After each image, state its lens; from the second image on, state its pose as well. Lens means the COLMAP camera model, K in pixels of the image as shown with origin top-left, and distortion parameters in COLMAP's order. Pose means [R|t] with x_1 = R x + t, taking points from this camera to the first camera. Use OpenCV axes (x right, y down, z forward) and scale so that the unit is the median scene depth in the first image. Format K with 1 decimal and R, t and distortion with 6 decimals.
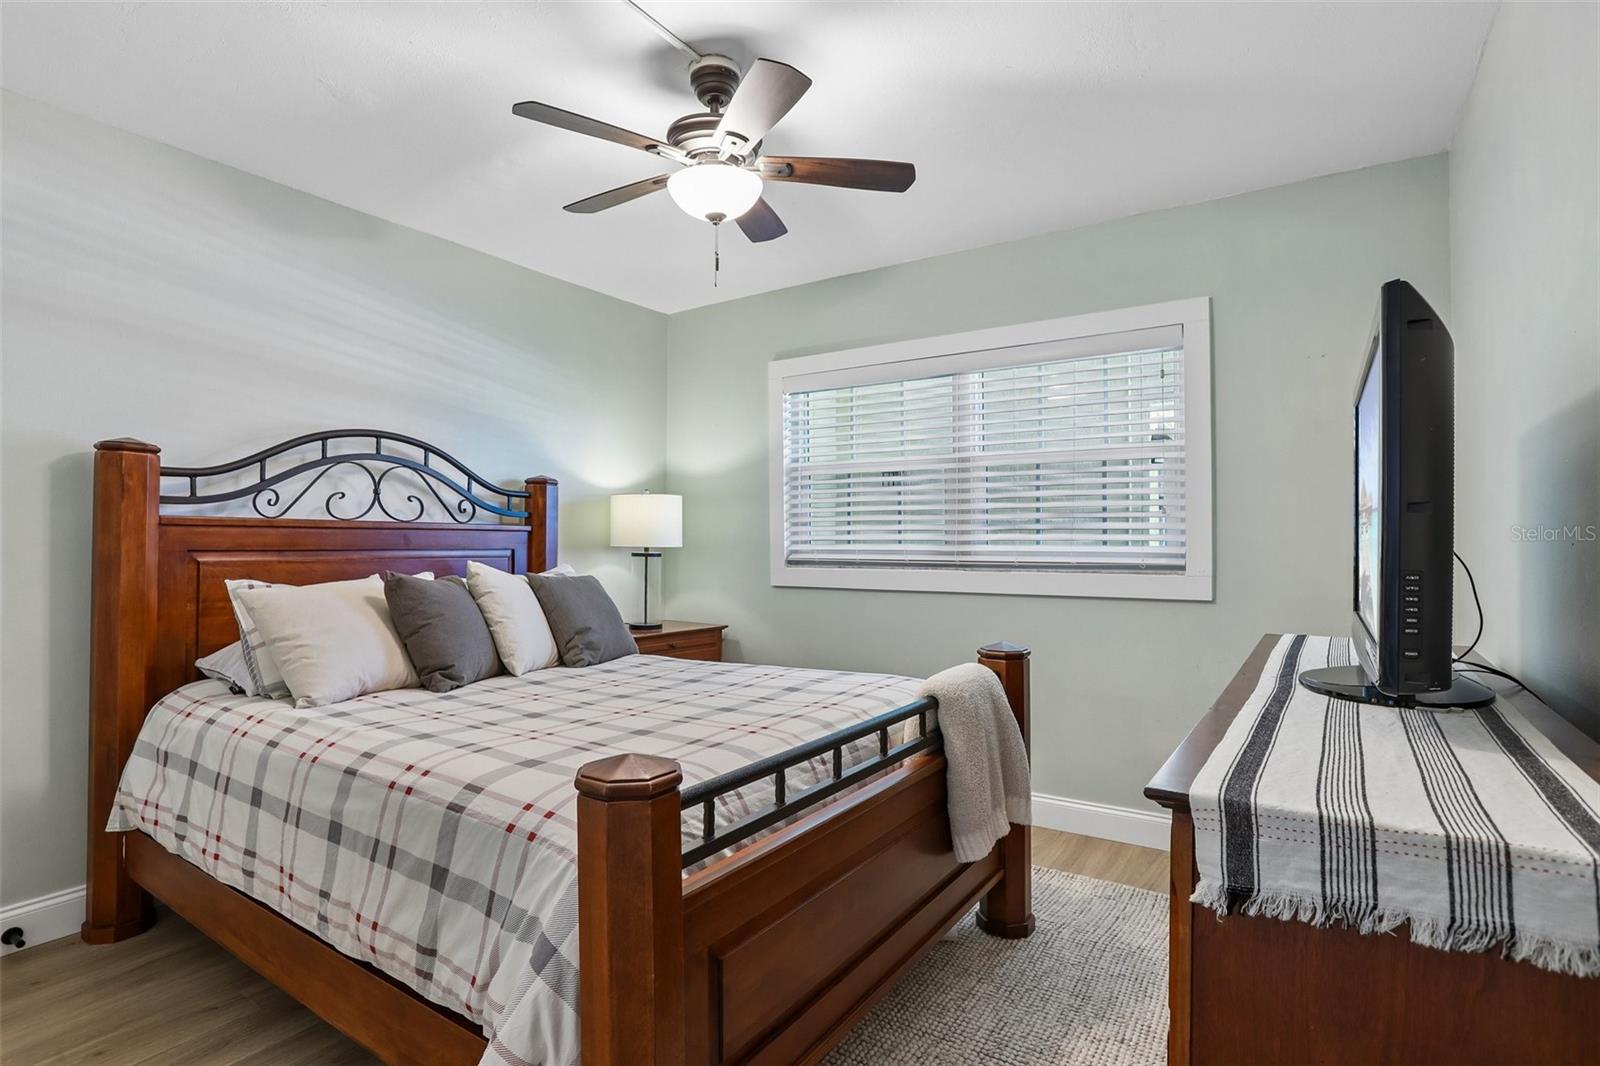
lens RADIAL K [[804.3, 0, 803.1], [0, 804.3, 525.8], [0, 0, 1]] dist [-0.003445, -0.000030]
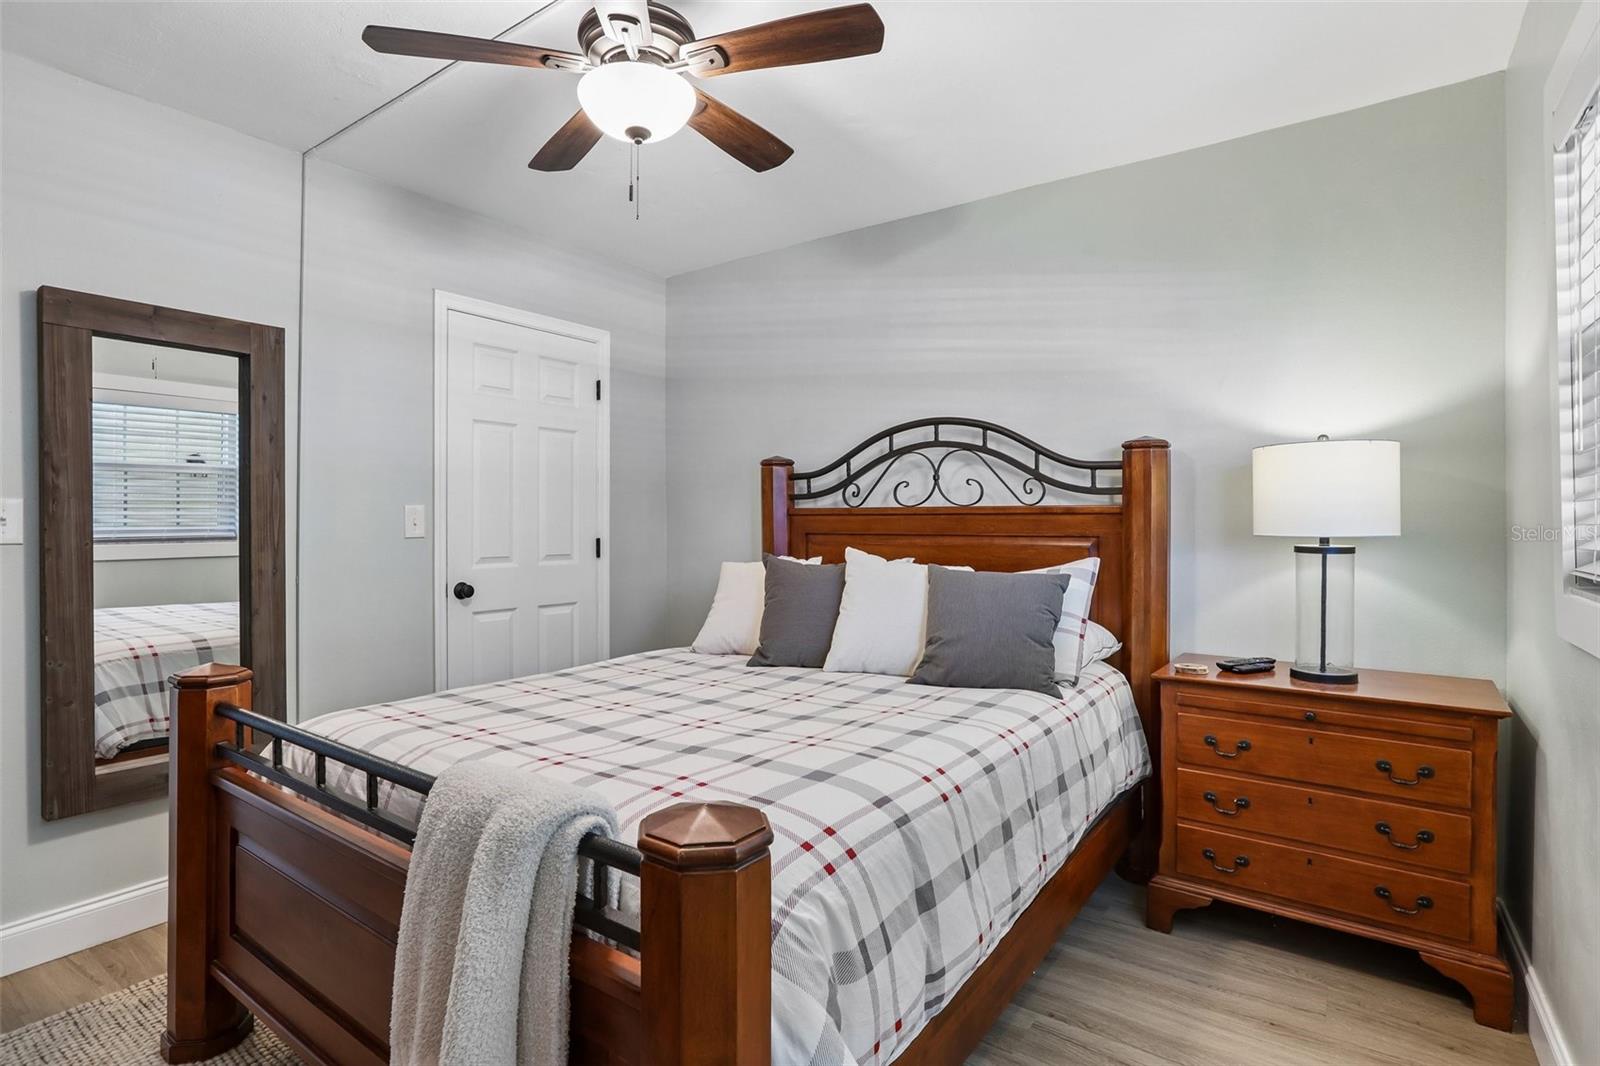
lens RADIAL K [[804.3, 0, 804.4], [0, 804.3, 532.1], [0, 0, 1]] dist [-0.003445, -0.000030]
pose [[-0.003551, 0.005382, -0.999979, 0.490477], [0.018377, 0.999817, 0.005315, 0.017941], [0.999825, -0.018357, -0.003649, 0.833183]]
